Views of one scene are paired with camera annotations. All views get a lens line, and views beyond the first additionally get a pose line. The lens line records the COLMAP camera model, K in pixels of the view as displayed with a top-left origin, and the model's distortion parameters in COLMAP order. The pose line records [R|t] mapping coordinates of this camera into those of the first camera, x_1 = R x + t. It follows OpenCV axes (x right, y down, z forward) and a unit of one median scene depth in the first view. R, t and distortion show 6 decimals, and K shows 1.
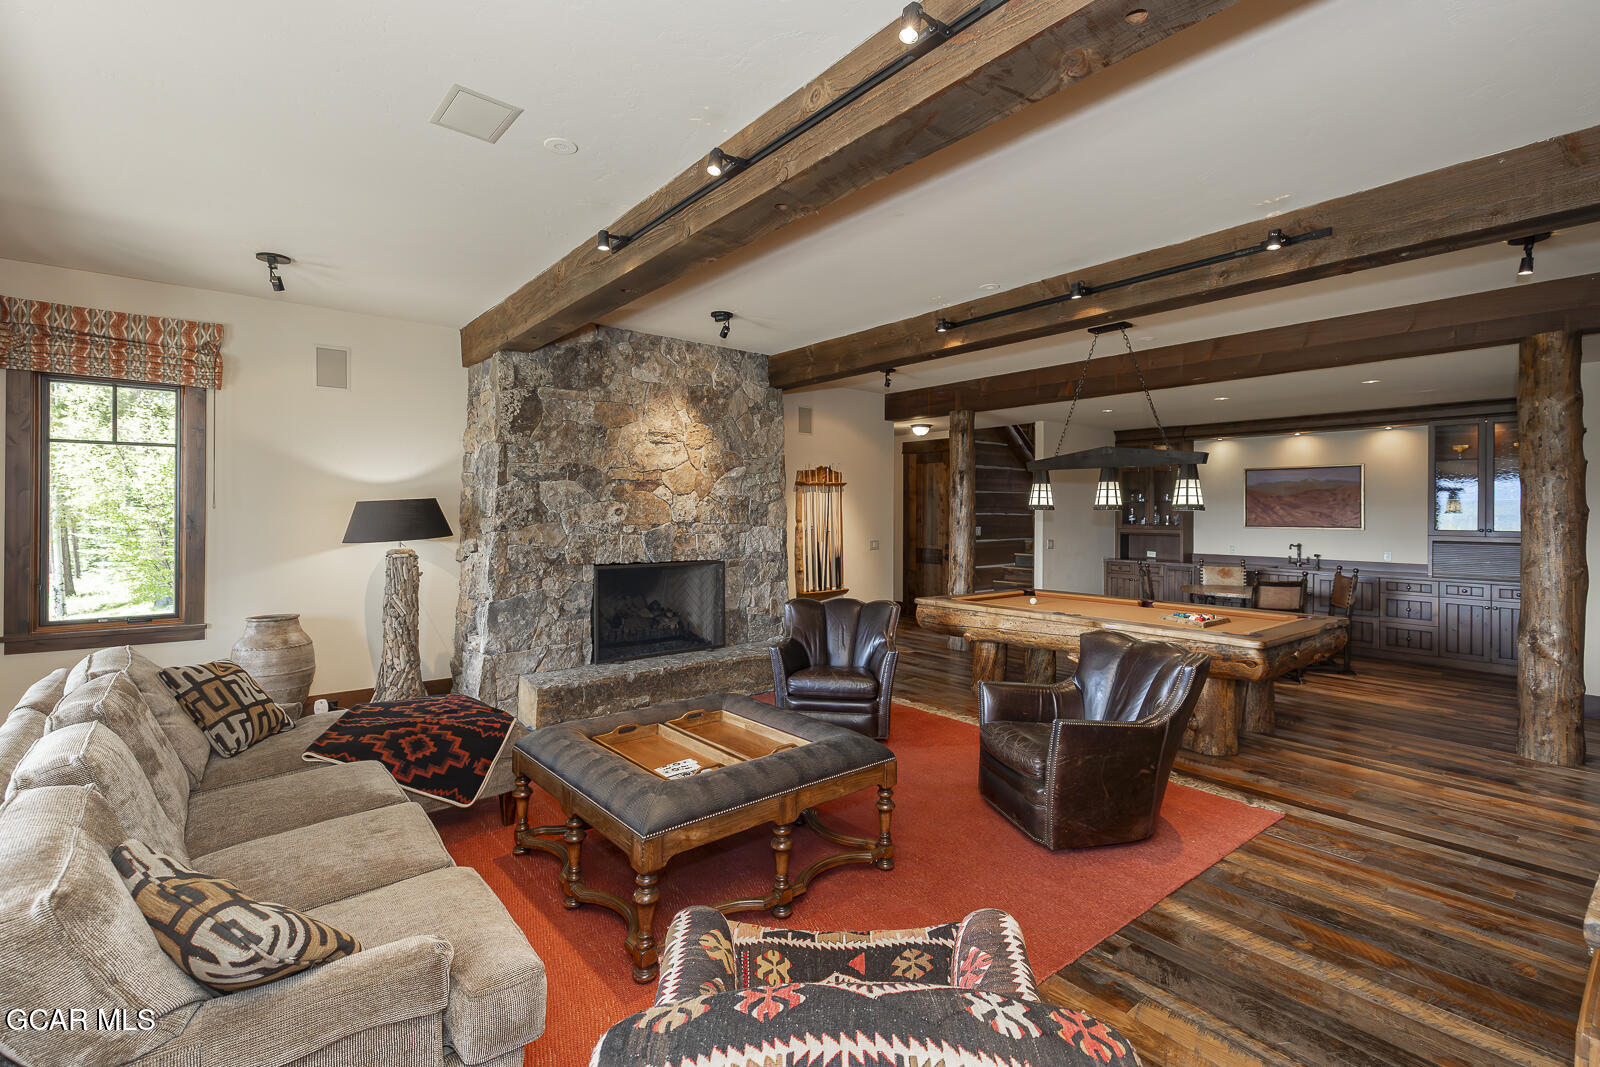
lens RADIAL K [[723.0, 0, 810.7], [0, 723.0, 504.4], [0, 0, 1]] dist [-0.002178, -0.000135]
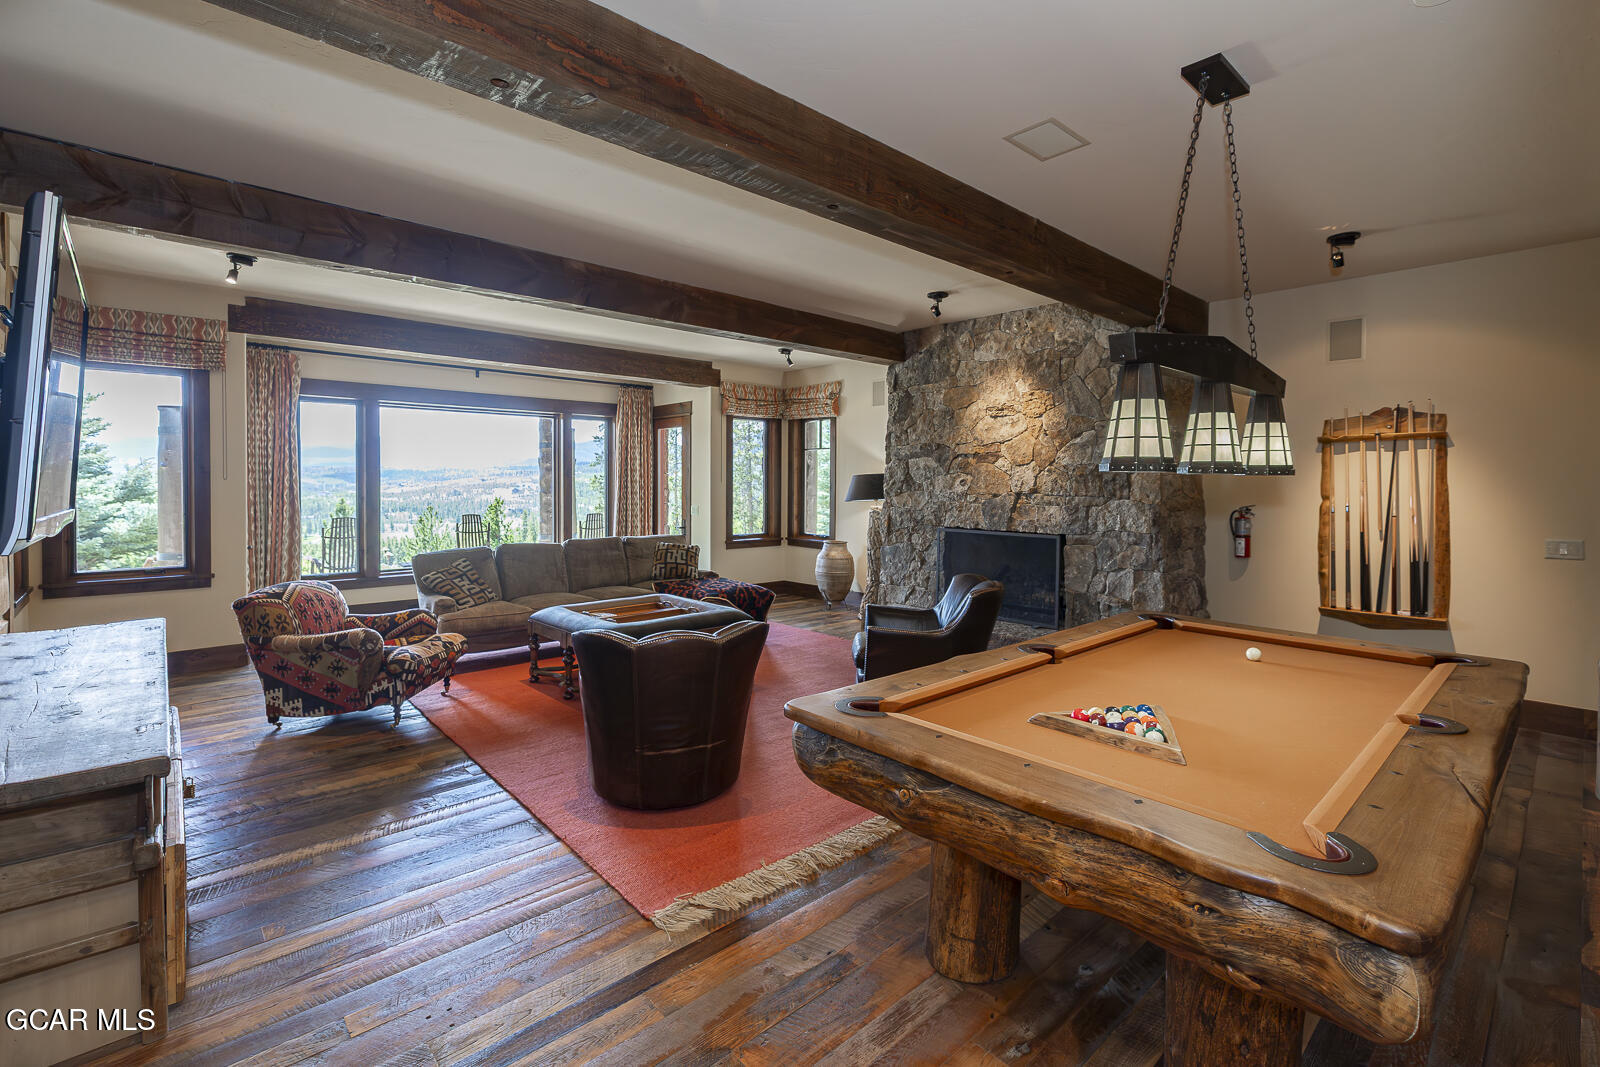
lens RADIAL K [[723.0, 0, 831.3], [0, 723.0, 487.9], [0, 0, 1]] dist [-0.002178, -0.000135]
pose [[0.060923, 0.001845, -0.998141, 0.841979], [0.003297, 0.999992, 0.002050, 0.015563], [0.998137, -0.003416, 0.060916, 0.713159]]
